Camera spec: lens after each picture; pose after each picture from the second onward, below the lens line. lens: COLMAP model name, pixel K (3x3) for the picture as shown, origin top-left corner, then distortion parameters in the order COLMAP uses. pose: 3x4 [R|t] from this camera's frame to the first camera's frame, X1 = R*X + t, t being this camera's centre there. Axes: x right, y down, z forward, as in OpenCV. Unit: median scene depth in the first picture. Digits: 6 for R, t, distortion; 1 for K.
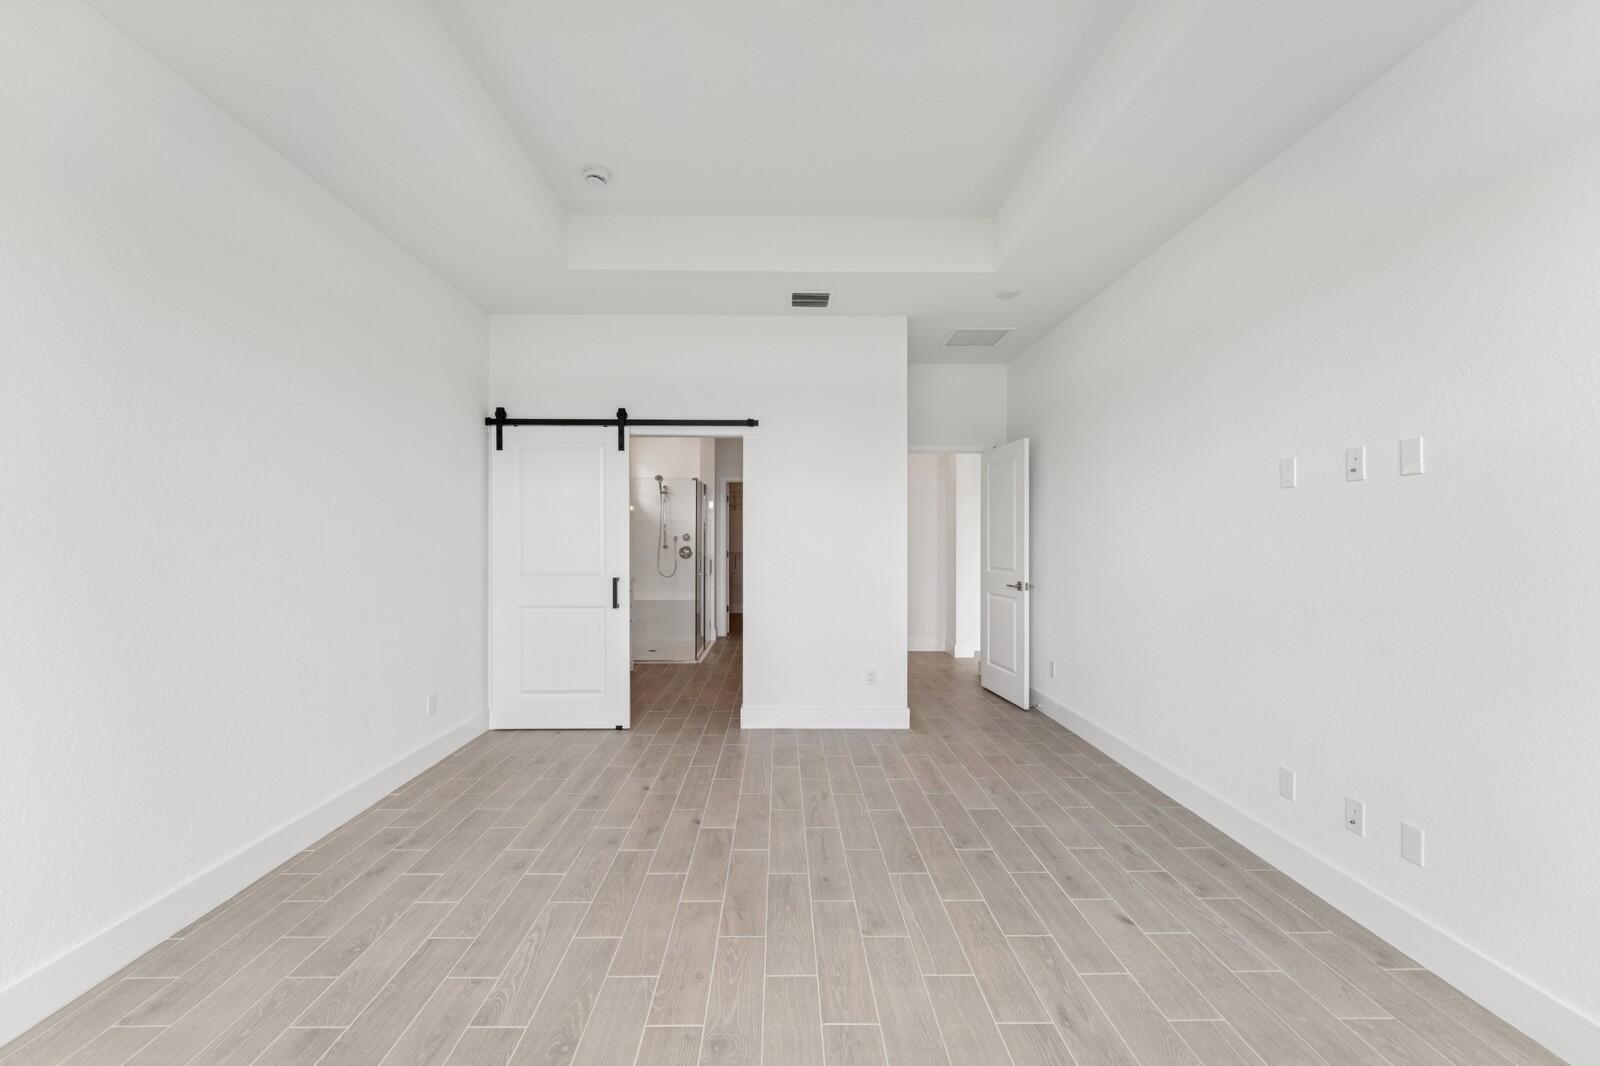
lens RADIAL K [[650.0, 0, 797.6], [0, 650.0, 546.3], [0, 0, 1]] dist [-0.000624, 0.000025]
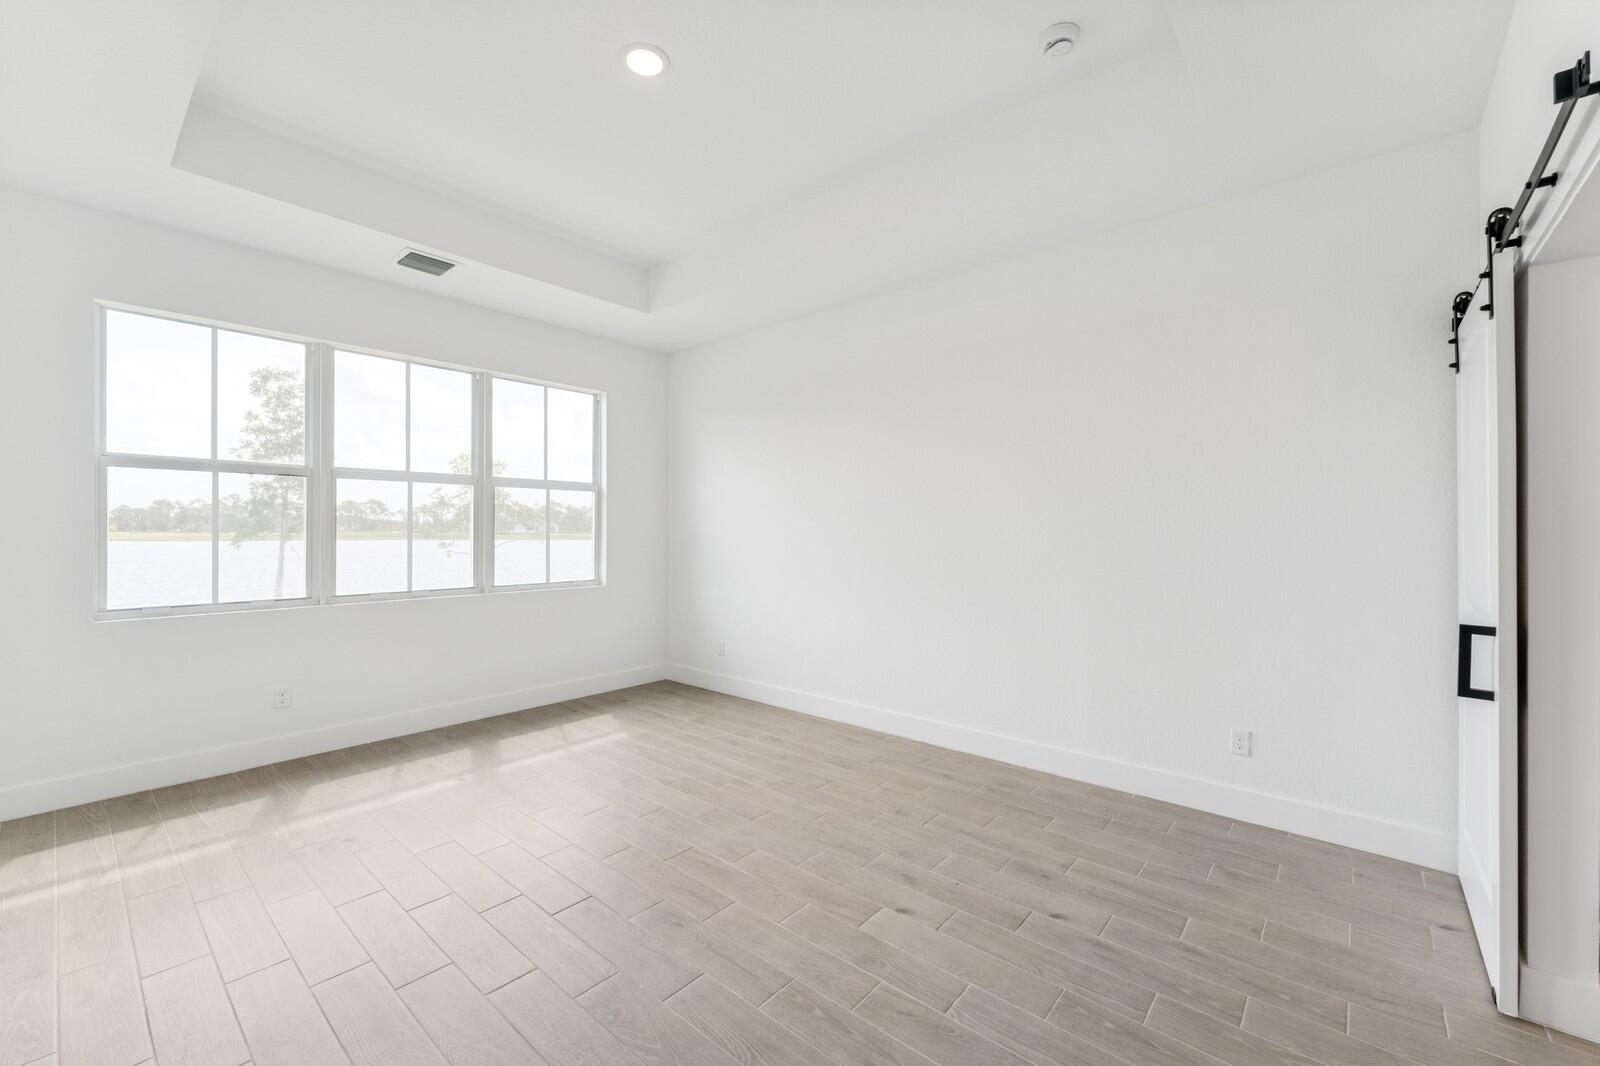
lens RADIAL K [[650.0, 0, 797.6], [0, 650.0, 546.3], [0, 0, 1]] dist [-0.000624, 0.000025]
pose [[-0.676008, 0.015068, -0.736741, 0.465696], [-0.008082, 0.999579, 0.027860, -0.014805], [0.736850, 0.024788, -0.675601, 1.388218]]
